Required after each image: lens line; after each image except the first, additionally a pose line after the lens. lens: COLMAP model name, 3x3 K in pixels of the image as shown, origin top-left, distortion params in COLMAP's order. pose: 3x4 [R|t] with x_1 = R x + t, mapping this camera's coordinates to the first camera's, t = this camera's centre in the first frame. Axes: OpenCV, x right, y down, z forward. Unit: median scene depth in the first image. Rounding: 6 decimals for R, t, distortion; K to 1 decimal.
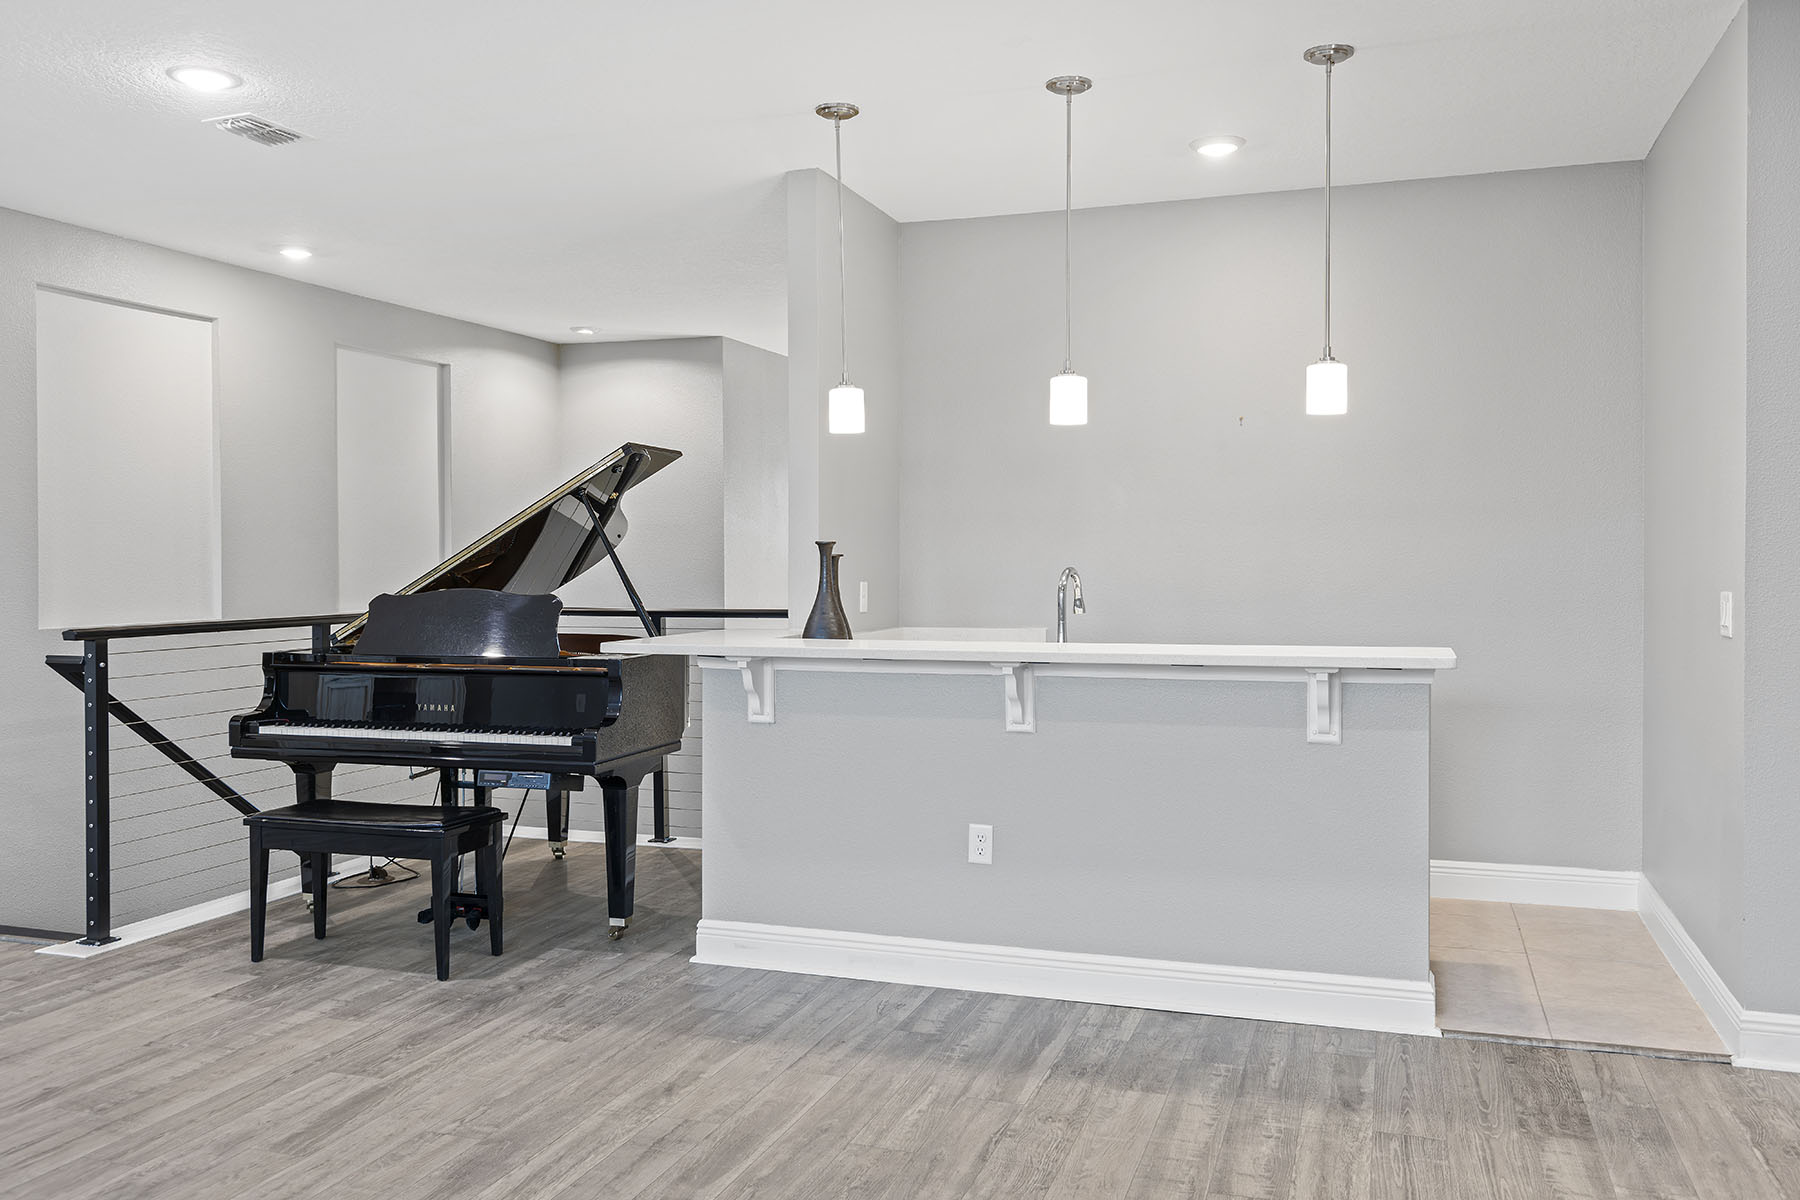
lens RADIAL K [[1455.9, 0, 900.0], [0, 1455.9, 600.0], [0, 0, 1]] dist [0.004688, 0.001829]
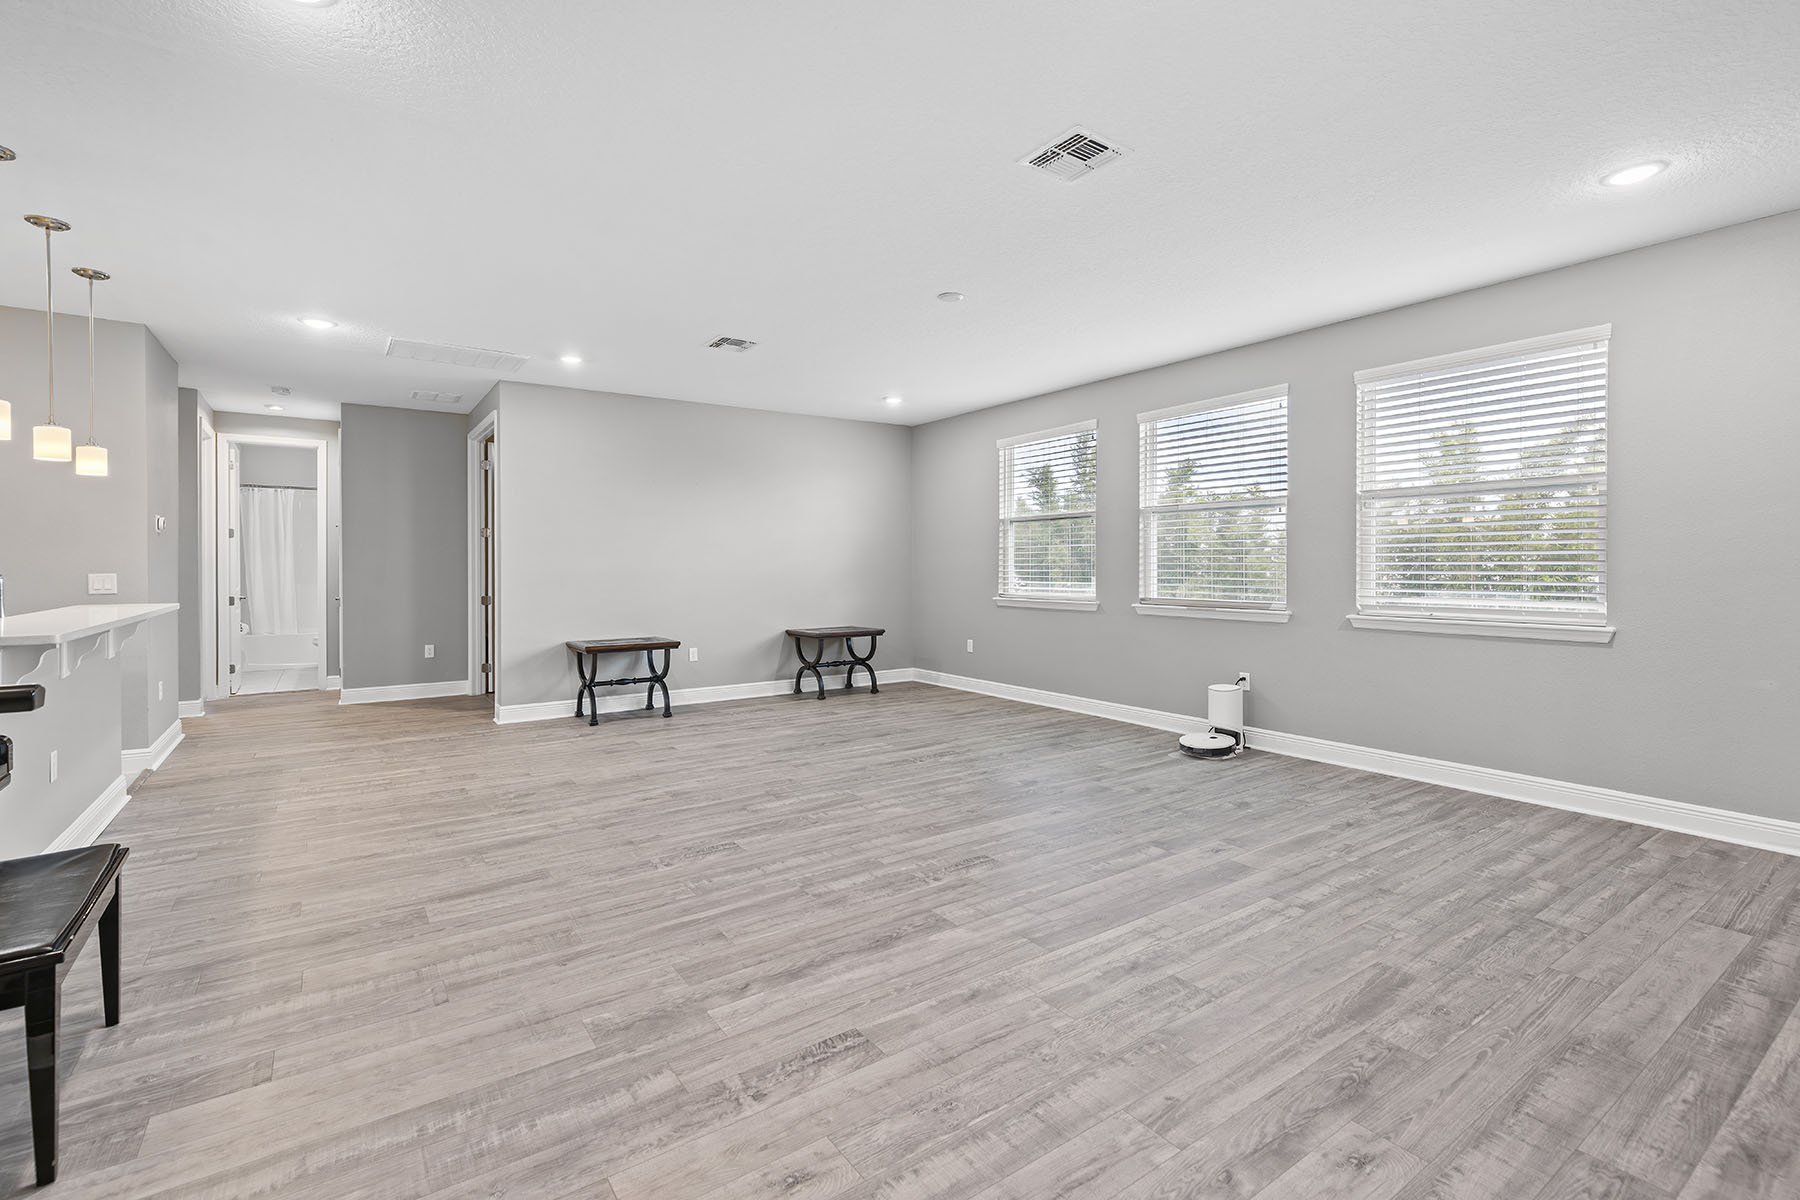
lens RADIAL K [[808.7, 0, 898.2], [0, 808.7, 571.2], [0, 0, 1]] dist [-0.000196, -0.000045]
pose [[-0.808604, -0.000484, 0.588353, -0.897489], [0.021716, 0.999294, 0.030667, -0.015892], [-0.587952, 0.037574, -0.808022, 1.008156]]
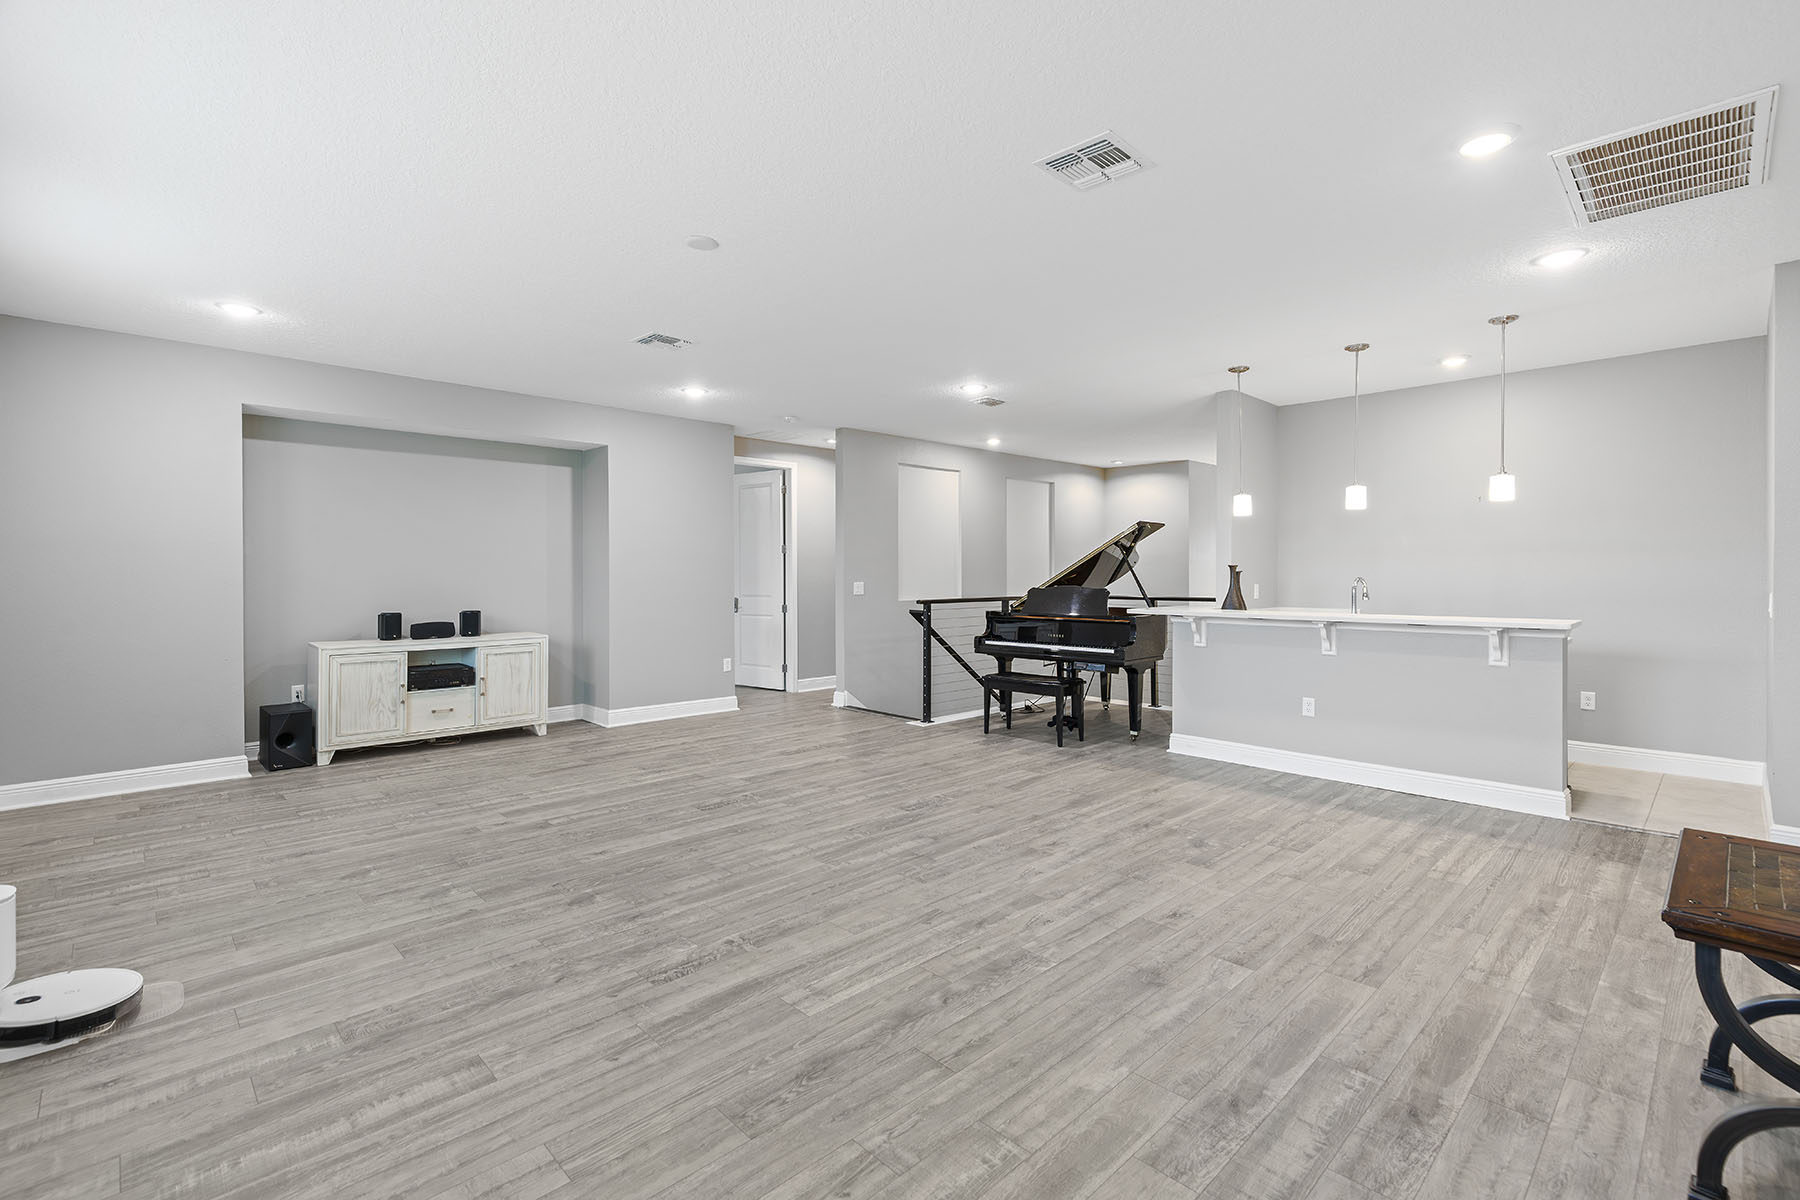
lens RADIAL K [[808.7, 0, 898.2], [0, 808.7, 571.2], [0, 0, 1]] dist [-0.000196, -0.000045]
pose [[0.890354, 0.000710, -0.455269, 0.053287], [-0.014335, 0.999547, -0.026475, 0.007984], [0.455044, 0.030099, 0.889960, -0.298382]]
